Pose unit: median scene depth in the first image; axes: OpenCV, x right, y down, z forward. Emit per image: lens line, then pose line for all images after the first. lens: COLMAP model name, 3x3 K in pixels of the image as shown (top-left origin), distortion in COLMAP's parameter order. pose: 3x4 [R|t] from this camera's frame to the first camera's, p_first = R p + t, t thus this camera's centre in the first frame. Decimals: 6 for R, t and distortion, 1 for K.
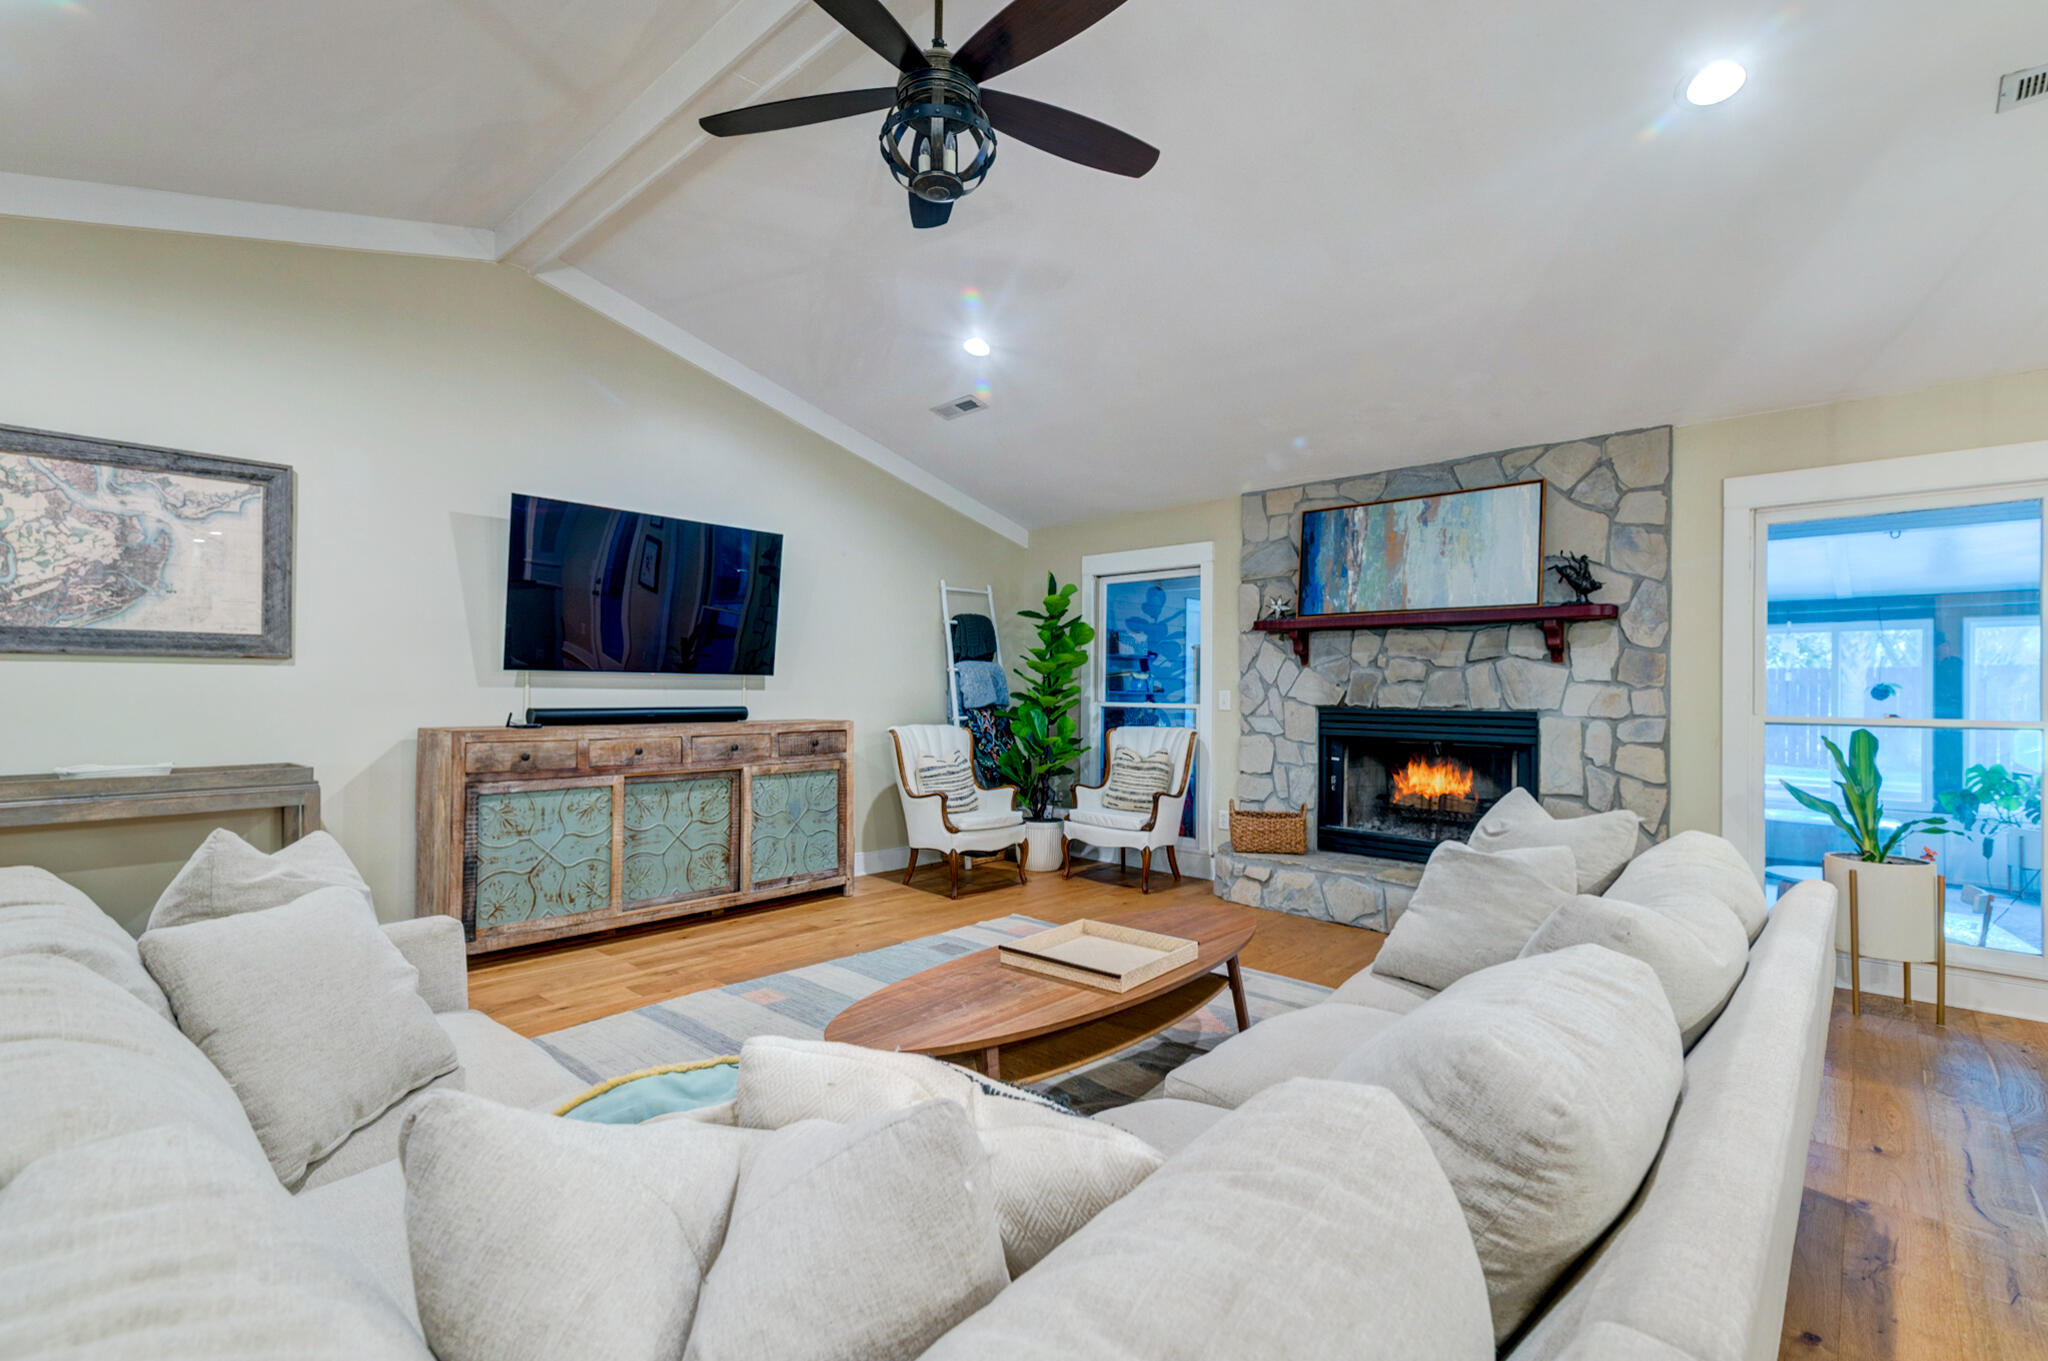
lens RADIAL K [[916.4, 0, 1021.4], [0, 916.4, 685.9], [0, 0, 1]] dist [0.018960, -0.002765]
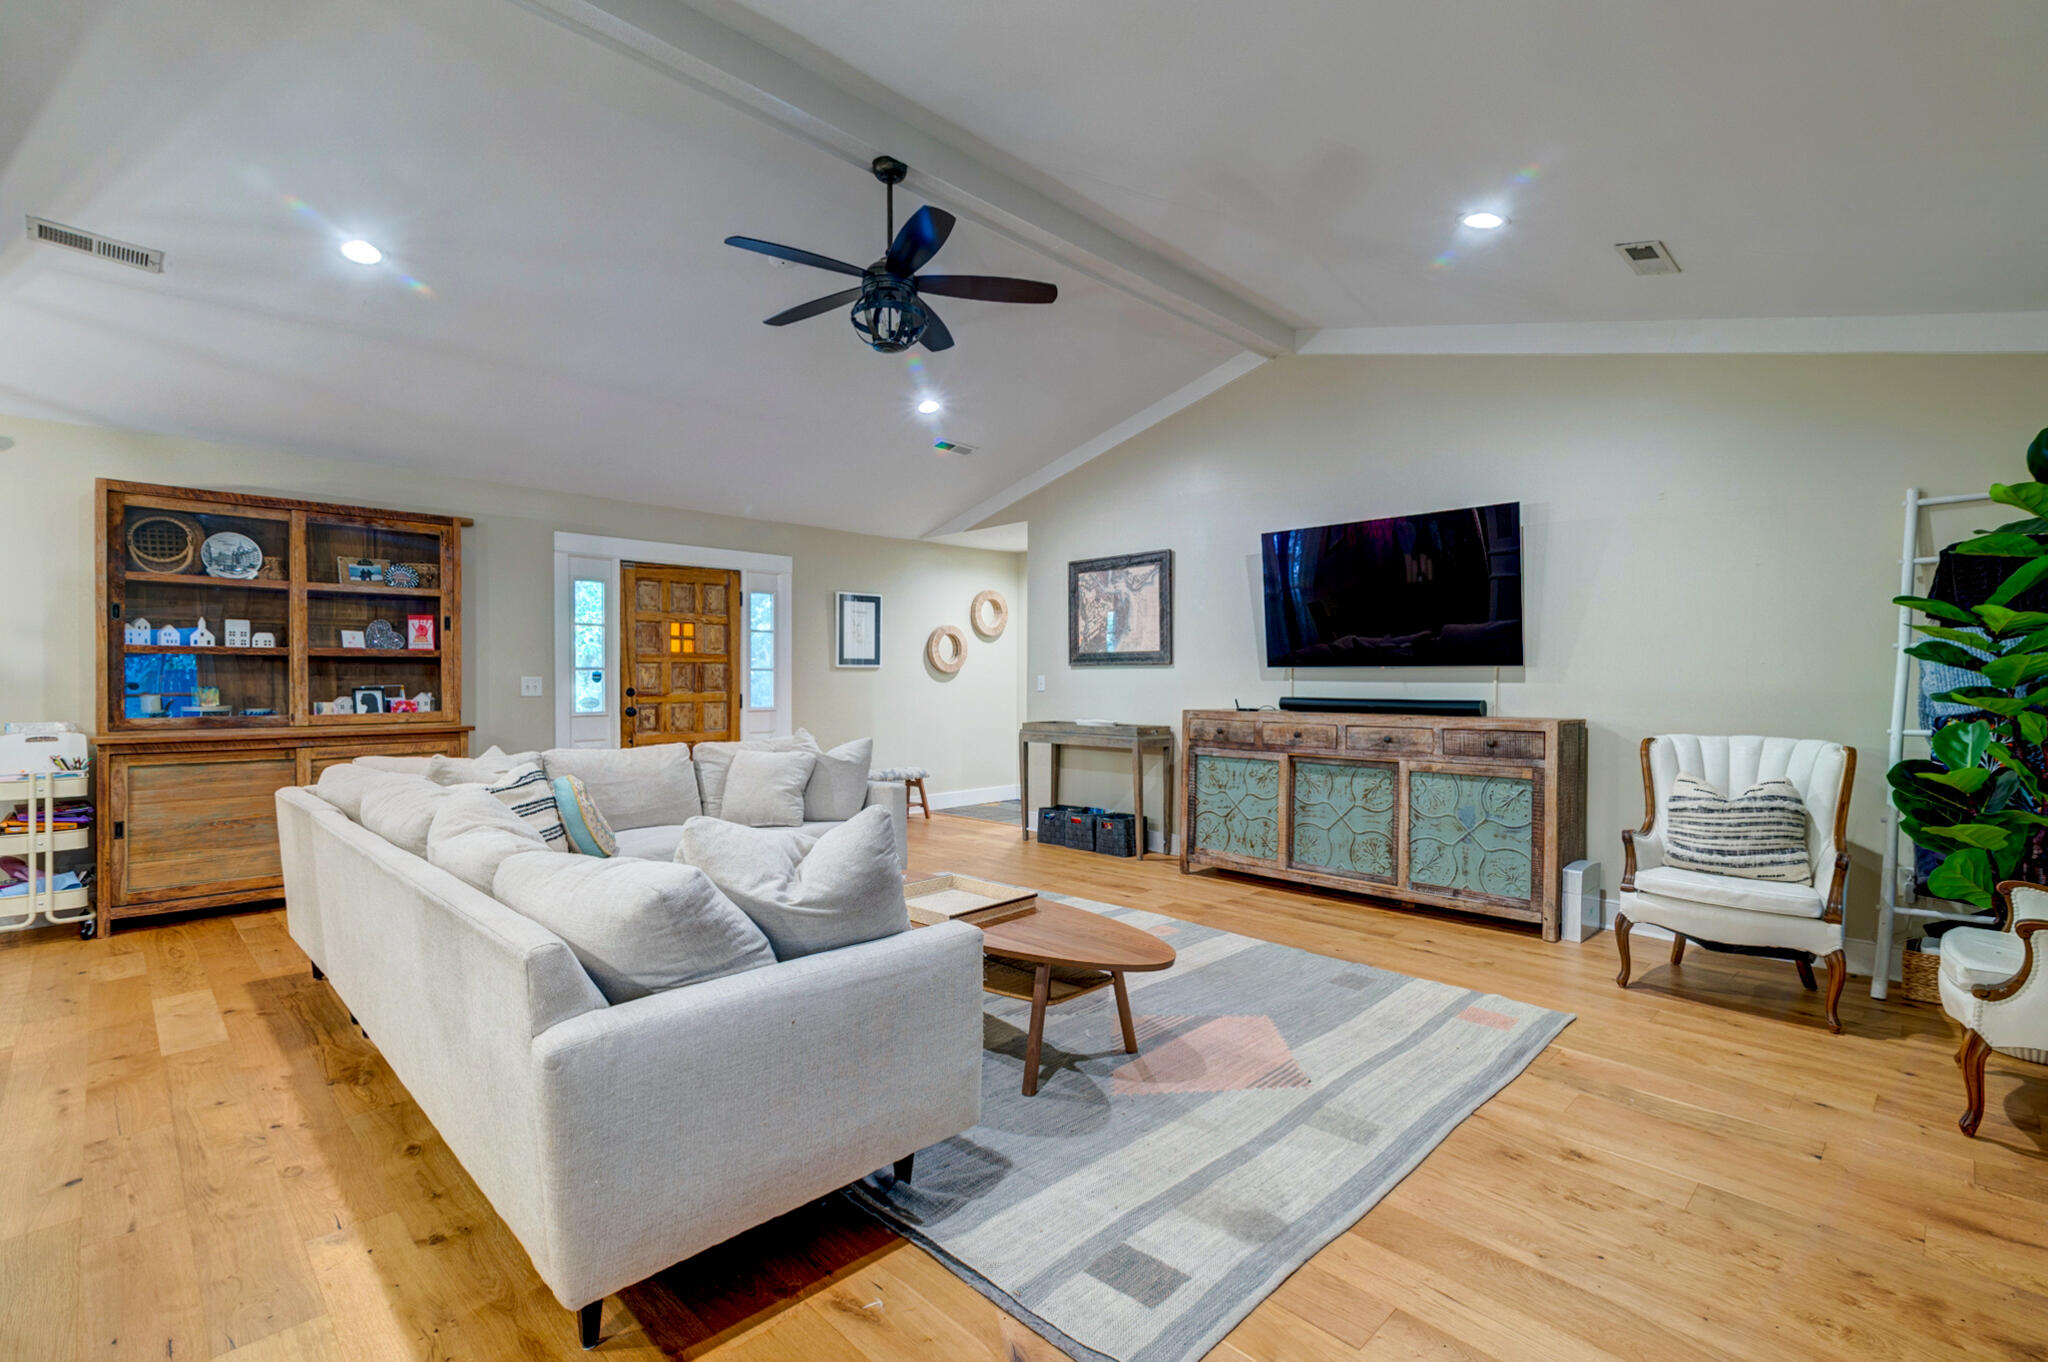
lens RADIAL K [[916.4, 0, 1015.2], [0, 916.4, 689.6], [0, 0, 1]] dist [0.018960, -0.002765]
pose [[-0.053155, 0.002425, -0.998583, 0.736131], [0.000717, 0.999997, 0.002390, 0.010317], [0.998586, -0.000589, -0.053157, 0.673073]]
